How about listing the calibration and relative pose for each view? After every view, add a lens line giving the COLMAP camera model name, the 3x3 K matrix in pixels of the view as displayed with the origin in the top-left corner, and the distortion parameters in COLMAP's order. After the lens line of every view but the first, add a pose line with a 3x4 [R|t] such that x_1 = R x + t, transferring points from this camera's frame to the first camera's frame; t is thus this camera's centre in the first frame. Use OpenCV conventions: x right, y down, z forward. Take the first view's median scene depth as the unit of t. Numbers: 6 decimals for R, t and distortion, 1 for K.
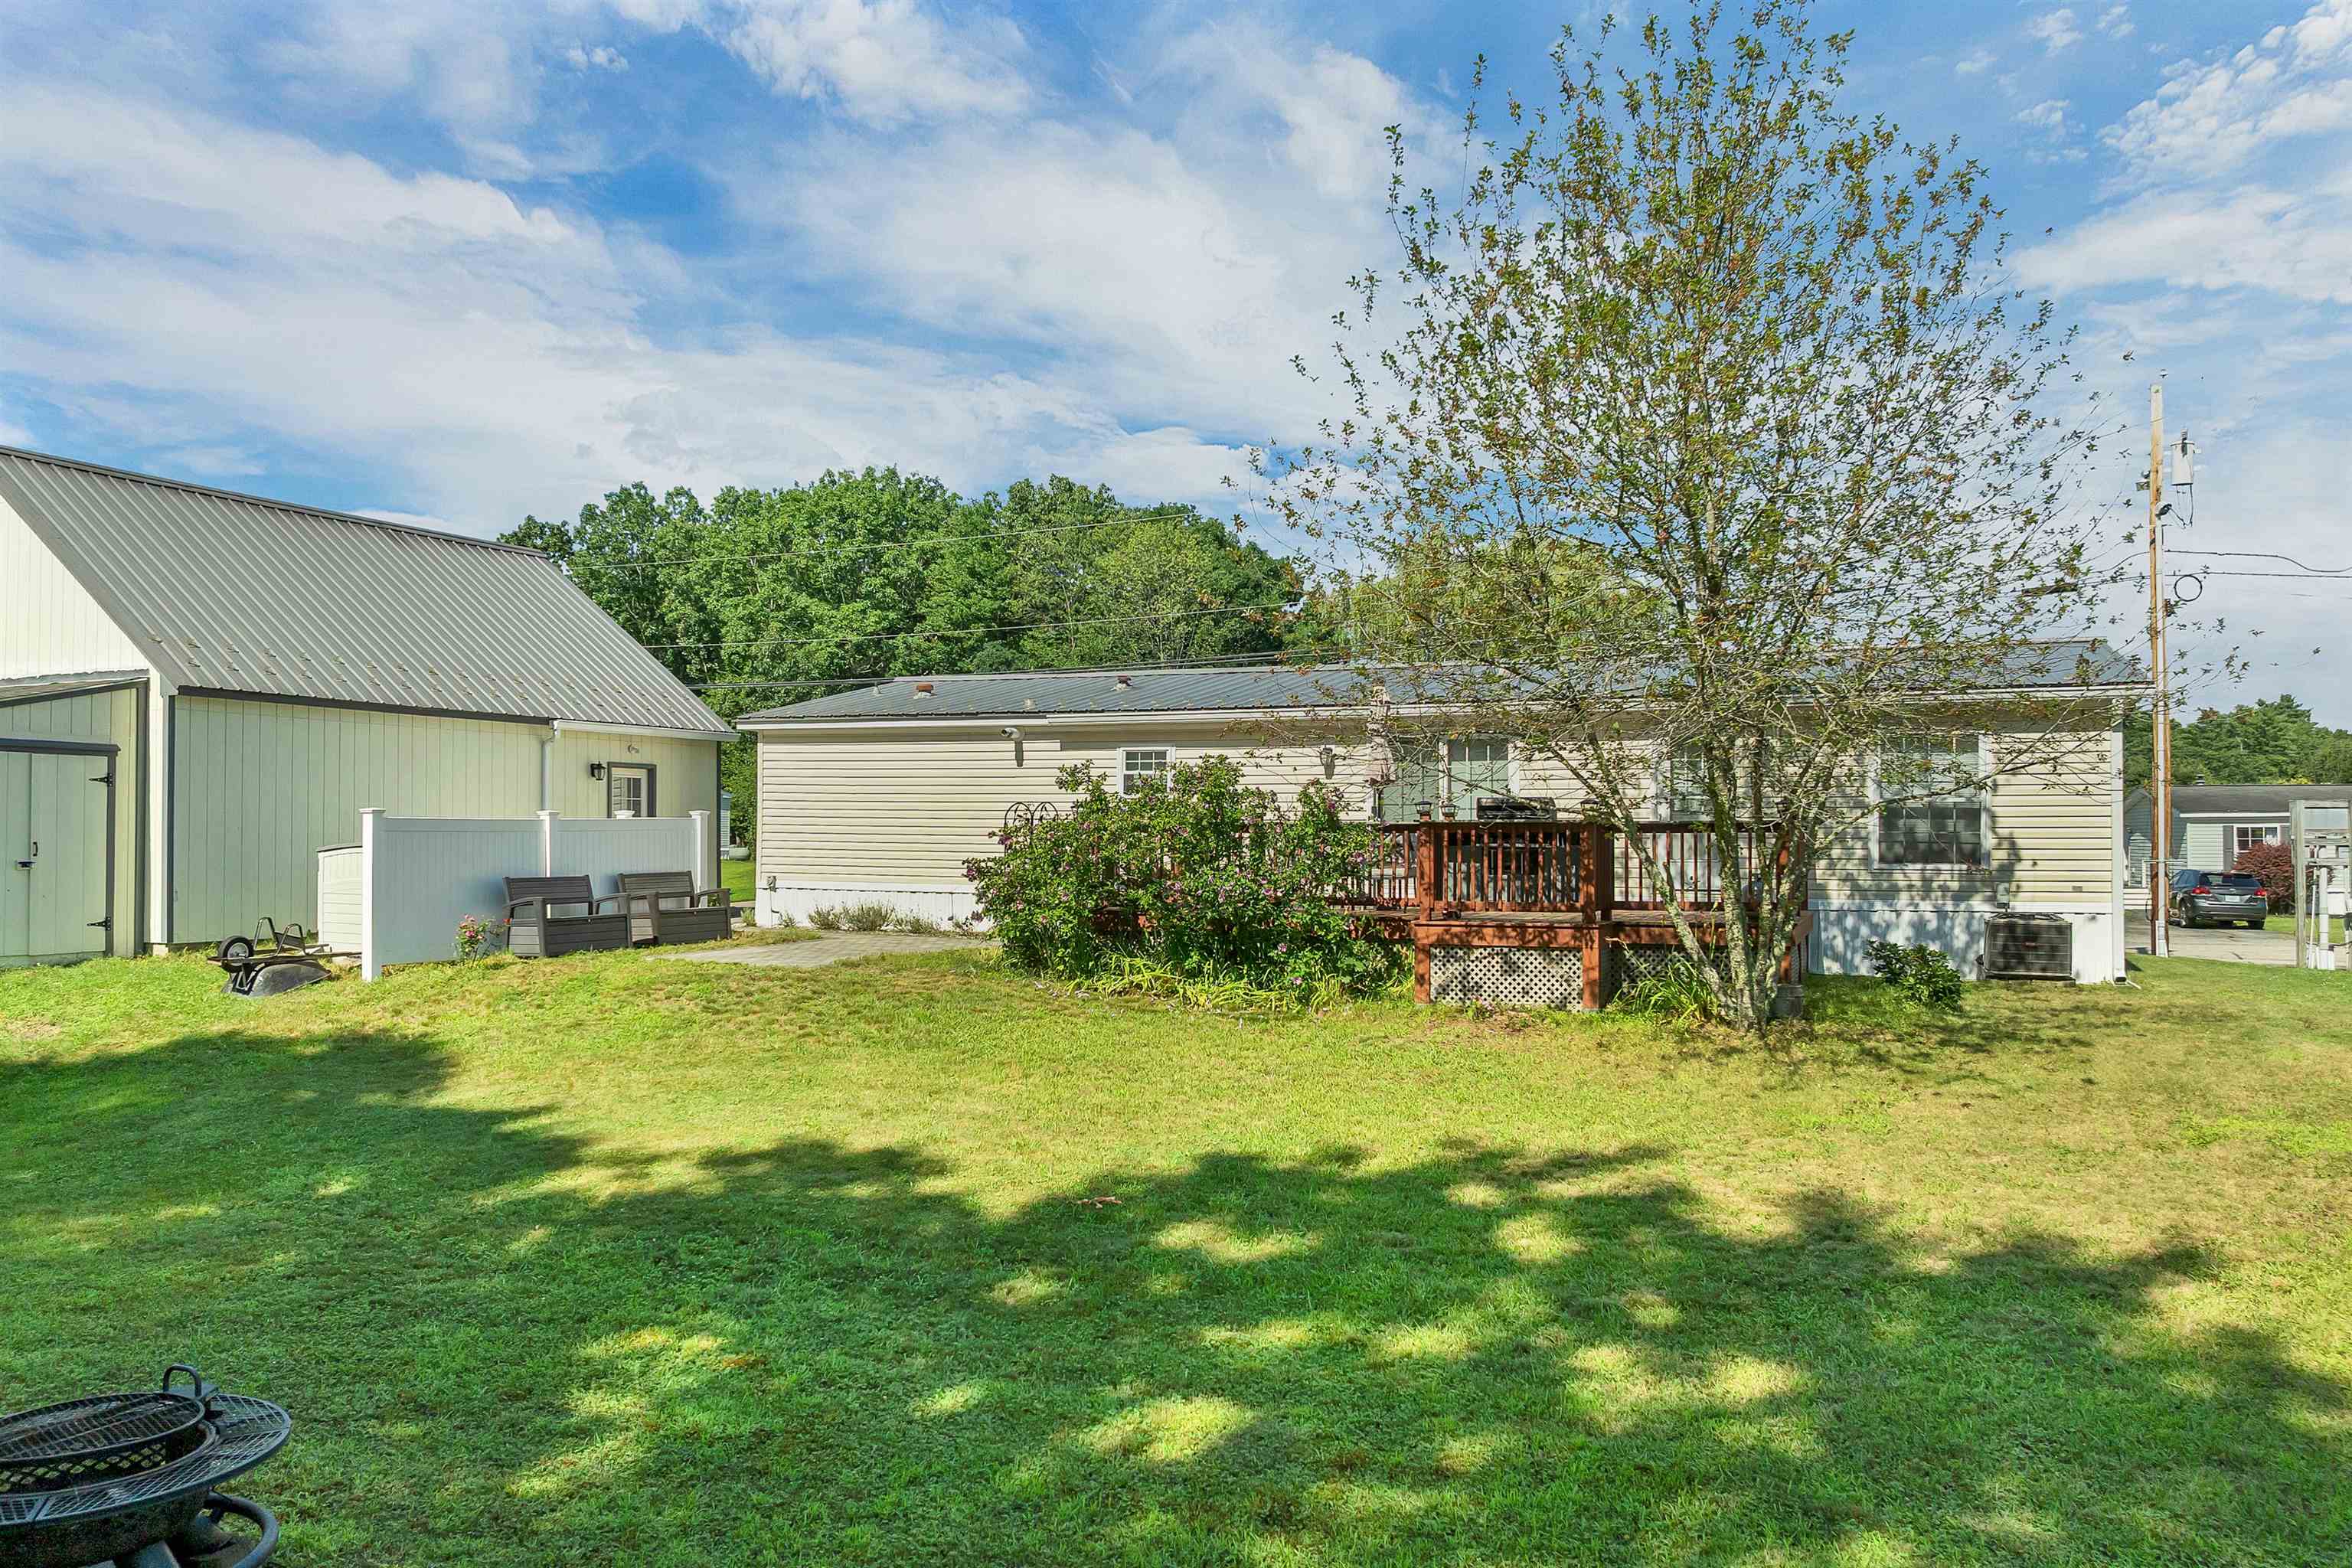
lens RADIAL K [[1735.4, 0, 1179.1], [0, 1735.4, 824.9], [0, 0, 1]] dist [-0.049163, 0.003237]
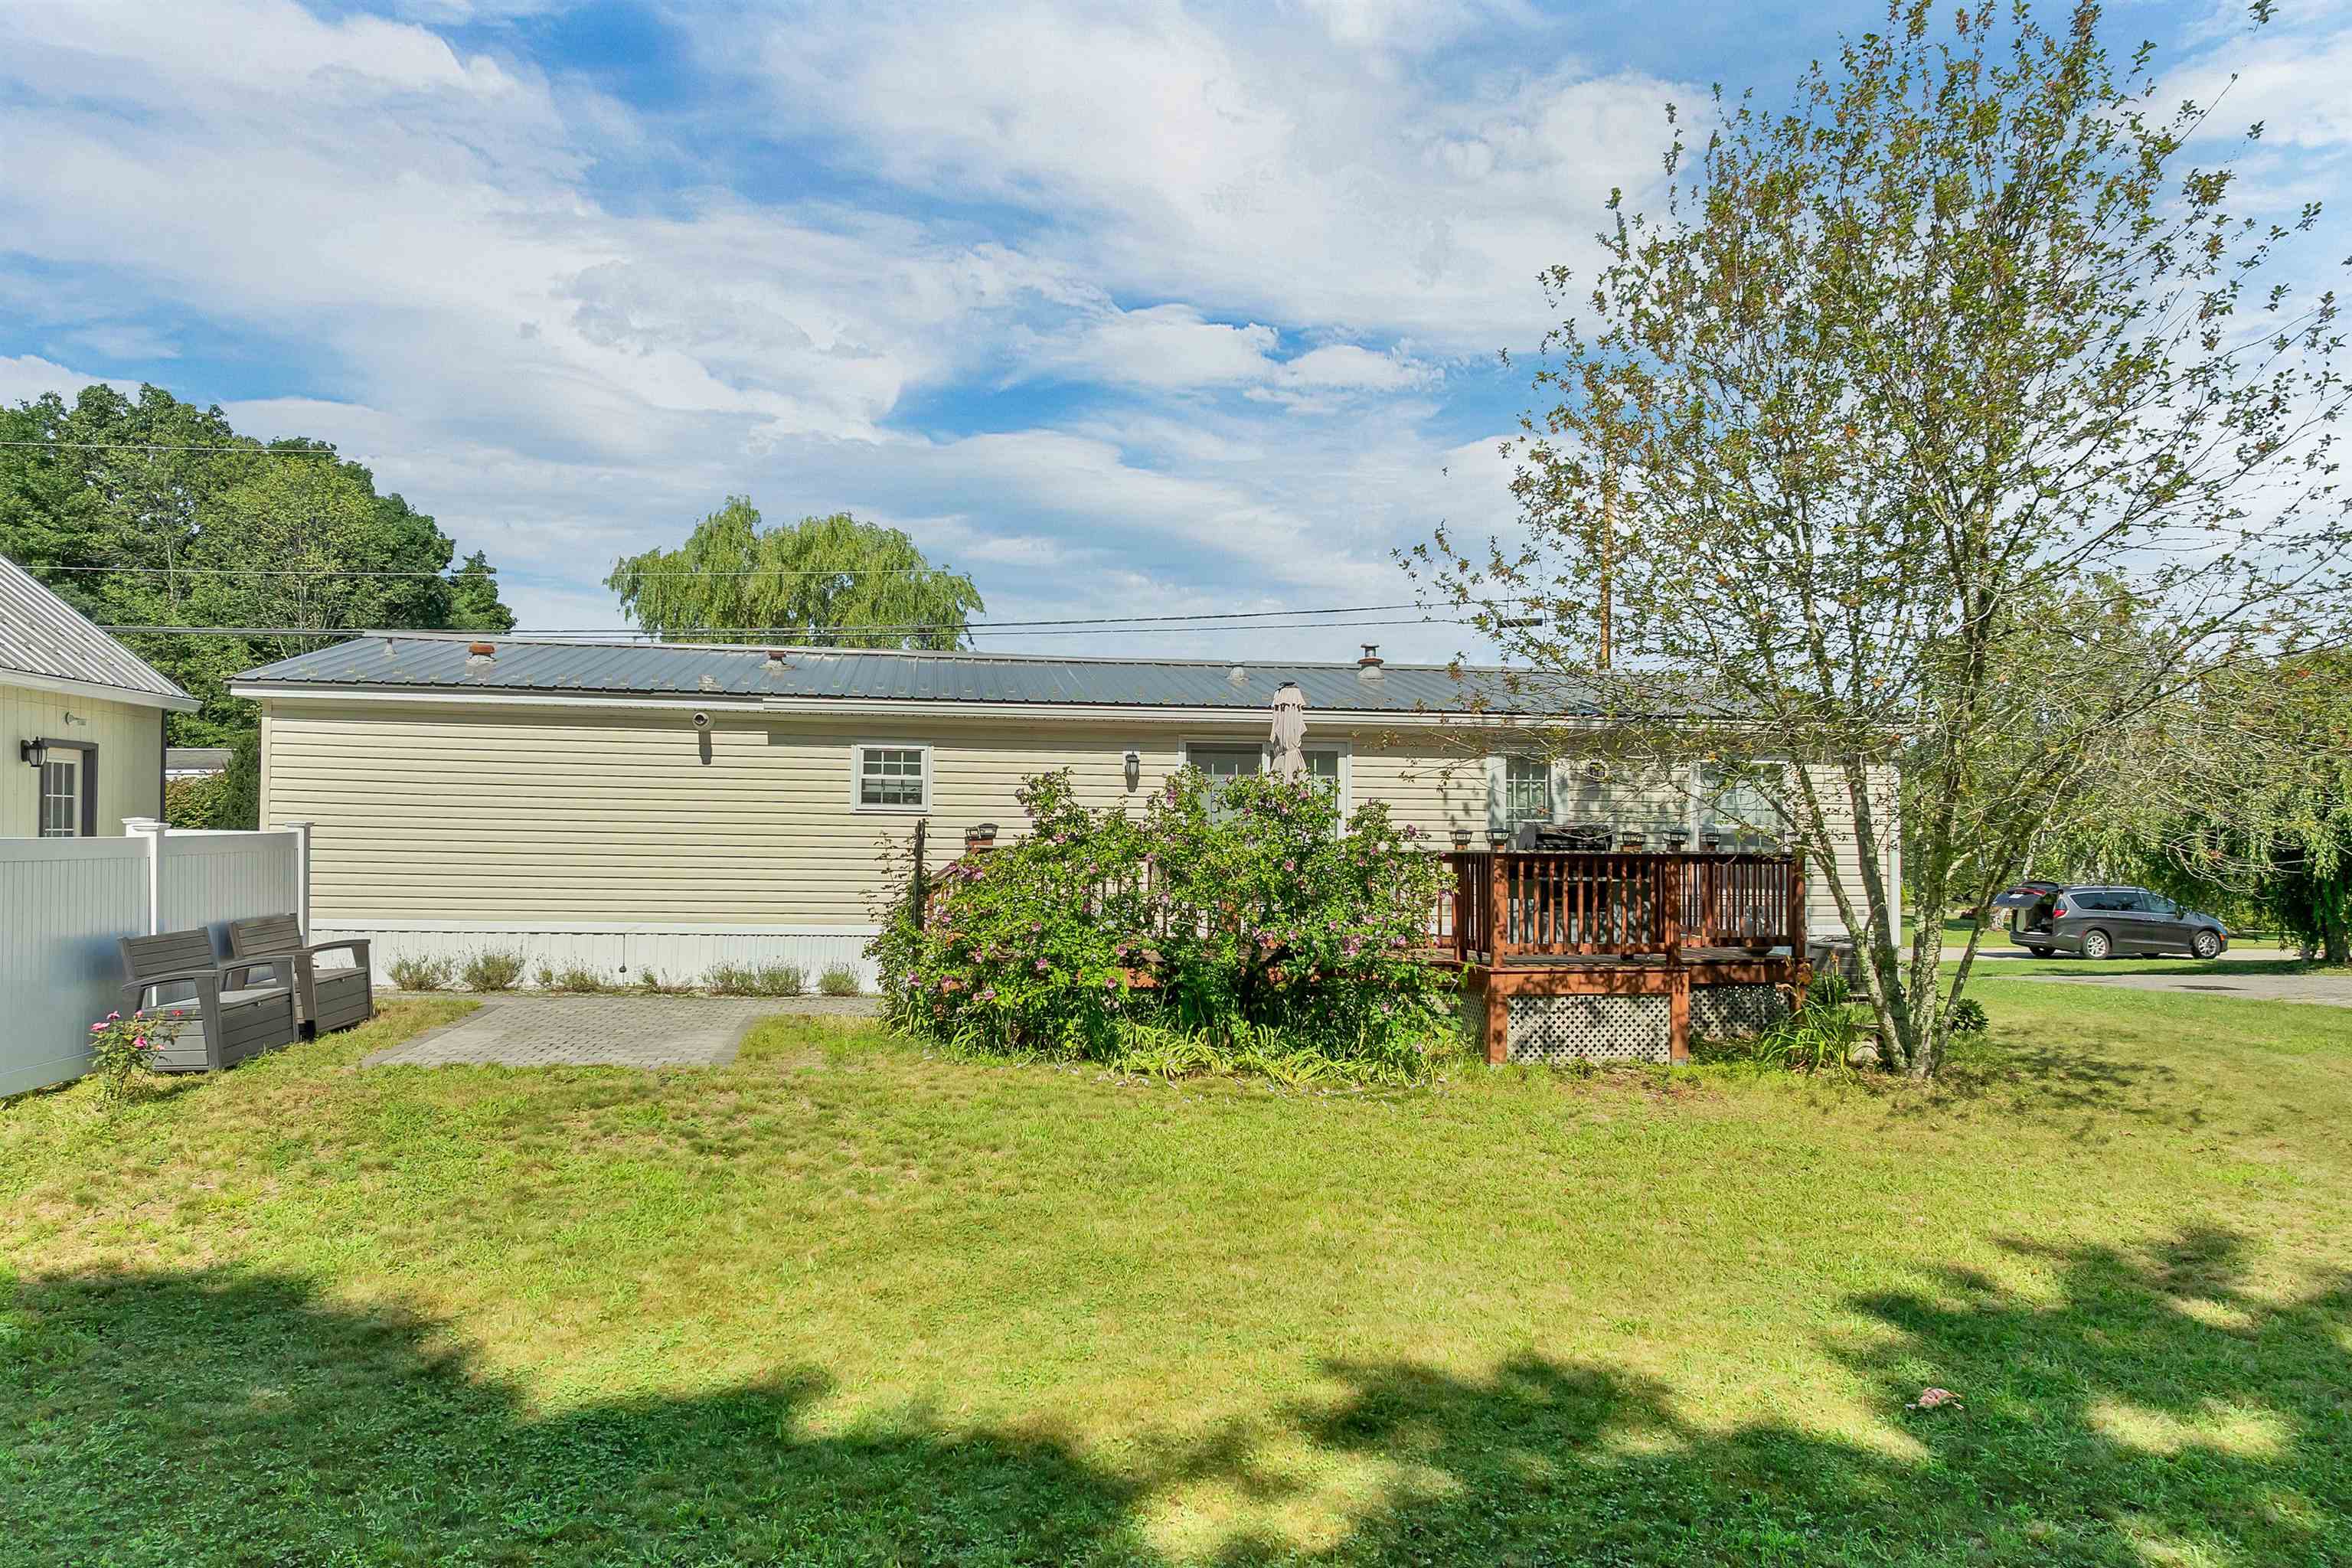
lens RADIAL K [[1735.4, 0, 1179.1], [0, 1735.4, 824.9], [0, 0, 1]] dist [-0.049163, 0.003237]
pose [[0.841717, 0.009586, 0.539833, -0.412311], [-0.011943, 0.999928, 0.000865, -0.013112], [-0.539787, -0.007175, 0.841771, 0.323089]]
